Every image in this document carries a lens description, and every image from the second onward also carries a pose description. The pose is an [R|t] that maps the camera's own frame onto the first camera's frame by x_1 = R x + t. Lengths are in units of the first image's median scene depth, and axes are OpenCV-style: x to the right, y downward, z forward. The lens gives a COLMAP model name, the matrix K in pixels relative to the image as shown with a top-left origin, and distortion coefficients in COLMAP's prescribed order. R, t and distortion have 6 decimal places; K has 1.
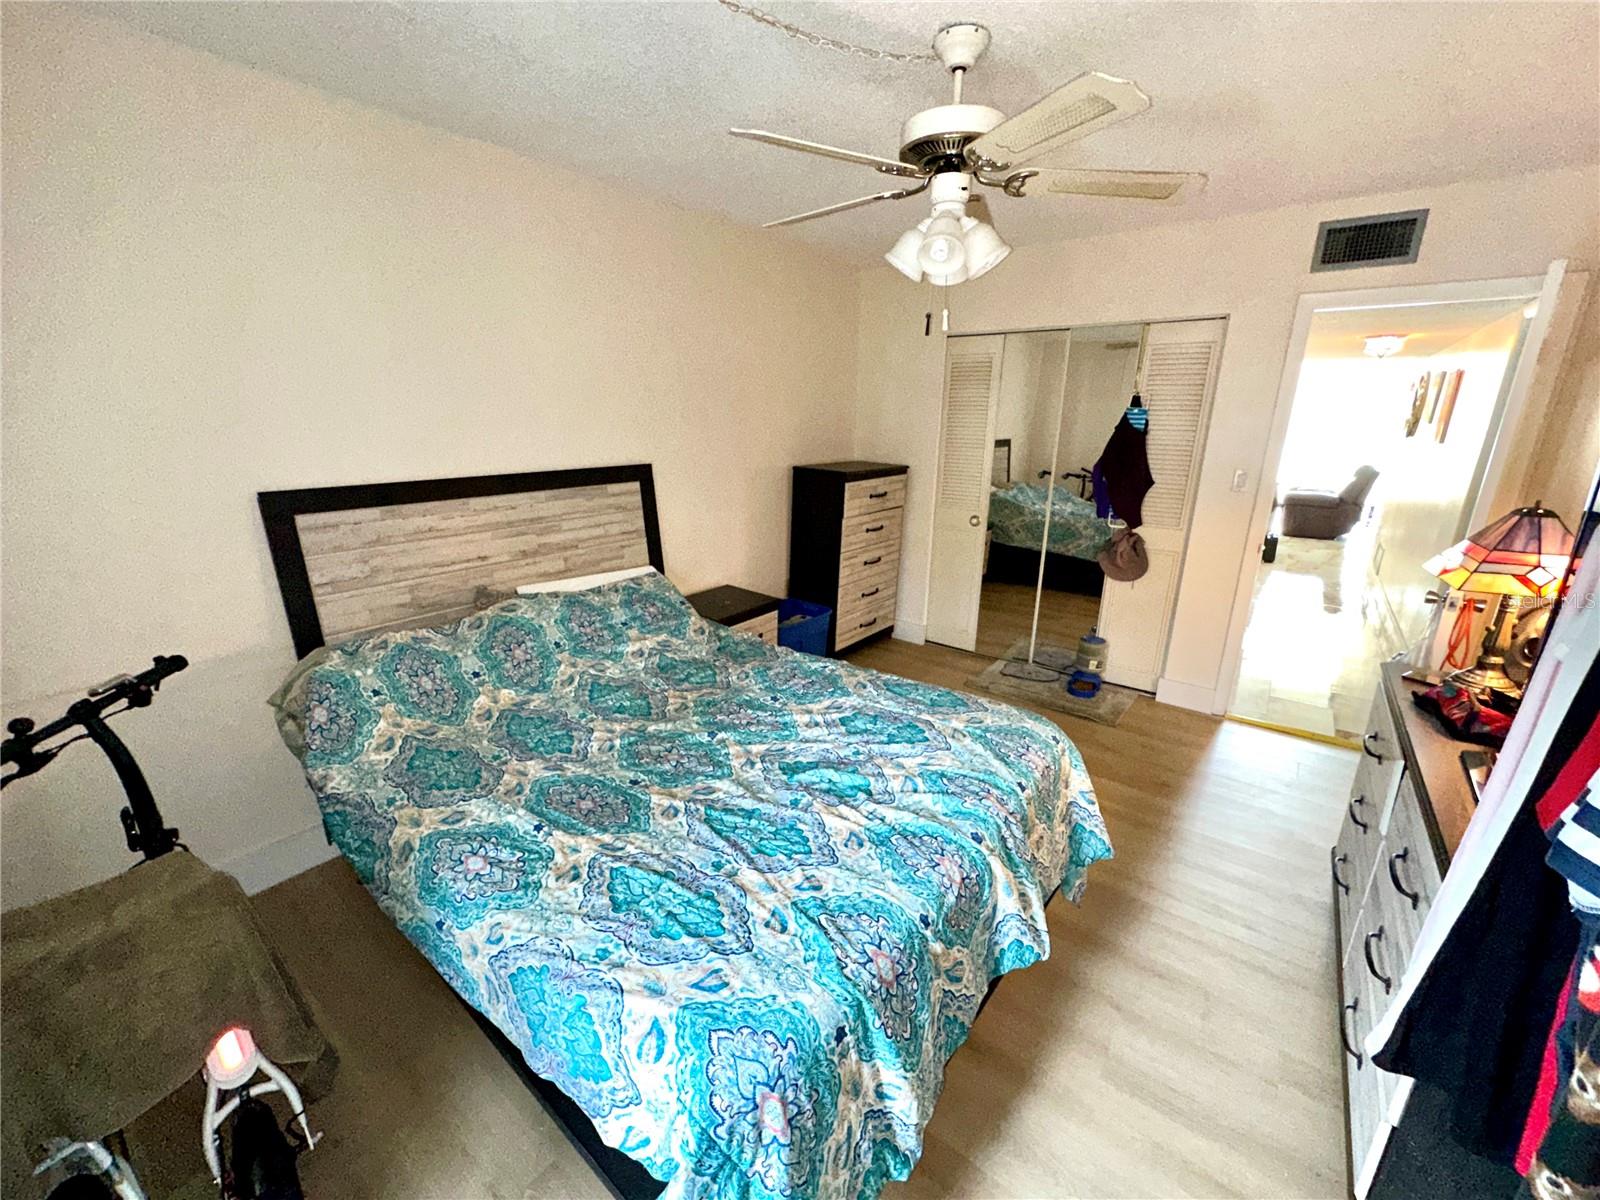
lens RADIAL K [[636.3, 0, 800.0], [0, 636.3, 600.0], [0, 0, 1]] dist [-0.002289, 0.000545]
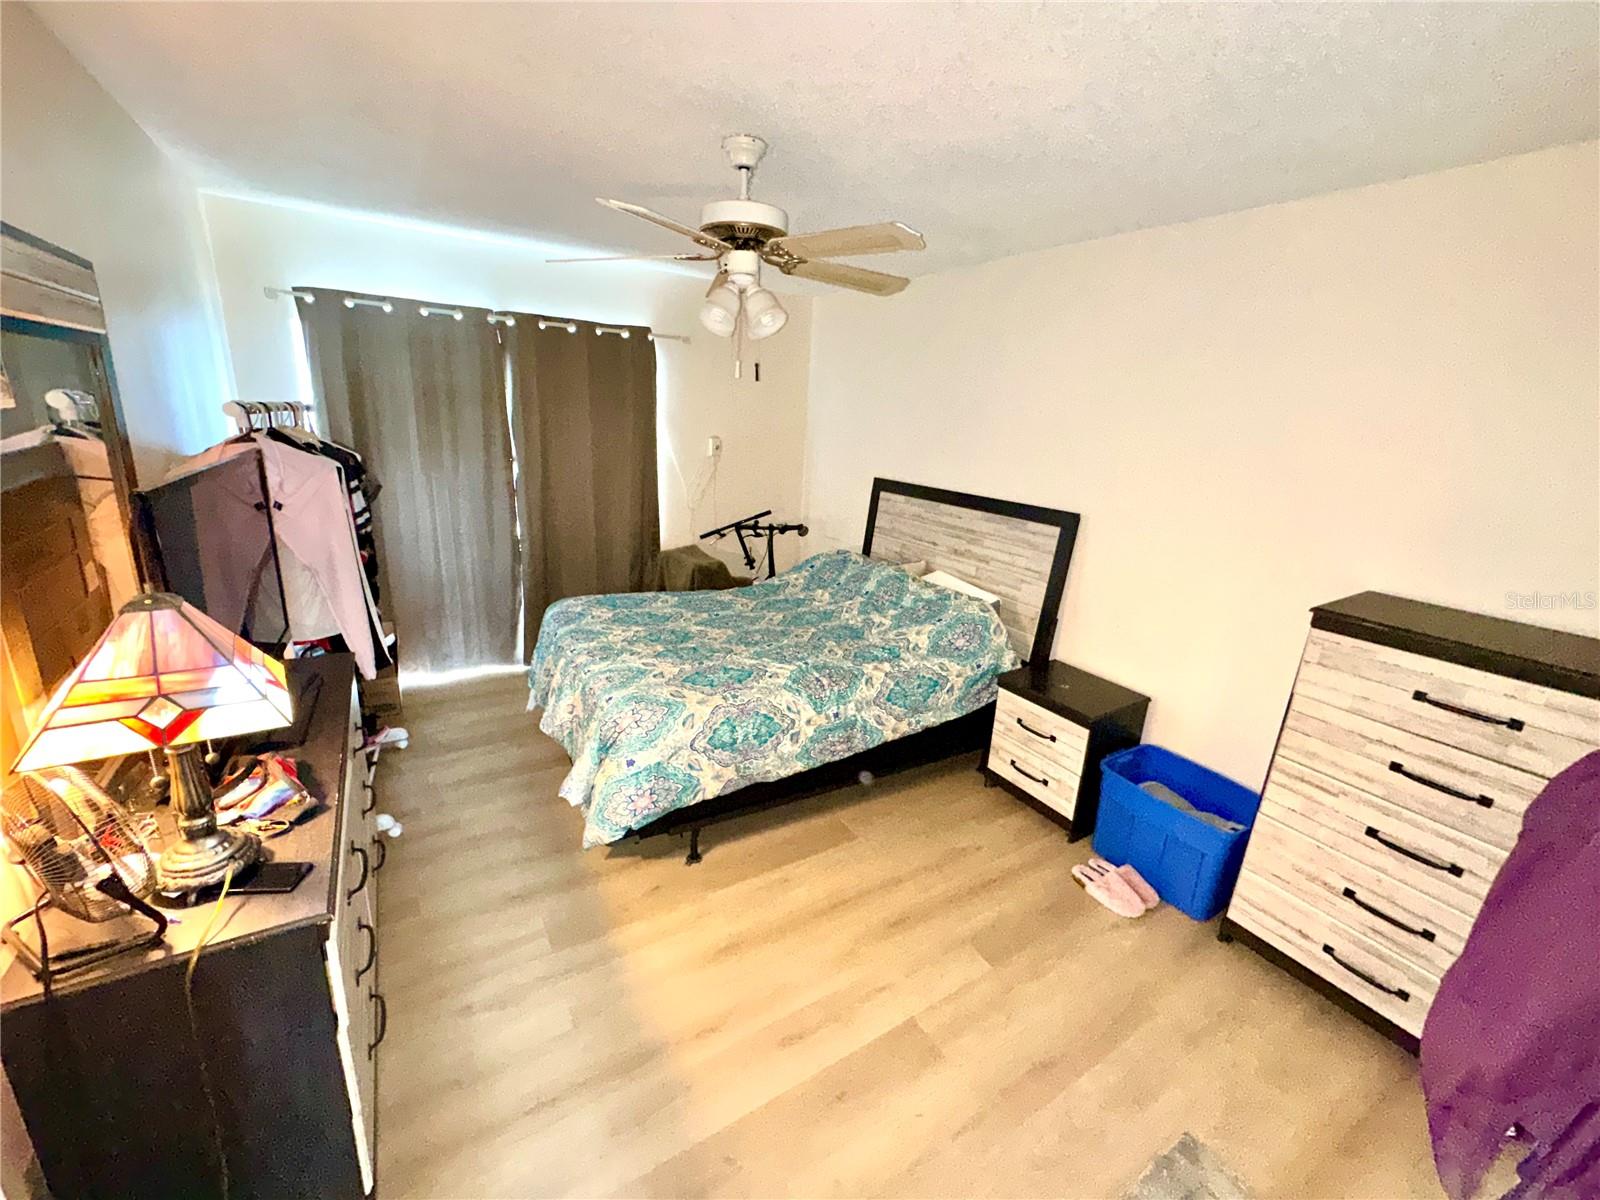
lens RADIAL K [[636.3, 0, 800.0], [0, 636.3, 600.0], [0, 0, 1]] dist [-0.002289, 0.000545]
pose [[-0.341391, 0.237681, -0.909373, 0.914636], [-0.324422, 0.878244, 0.351338, -0.342943], [0.882158, 0.414965, -0.222715, 1.028274]]
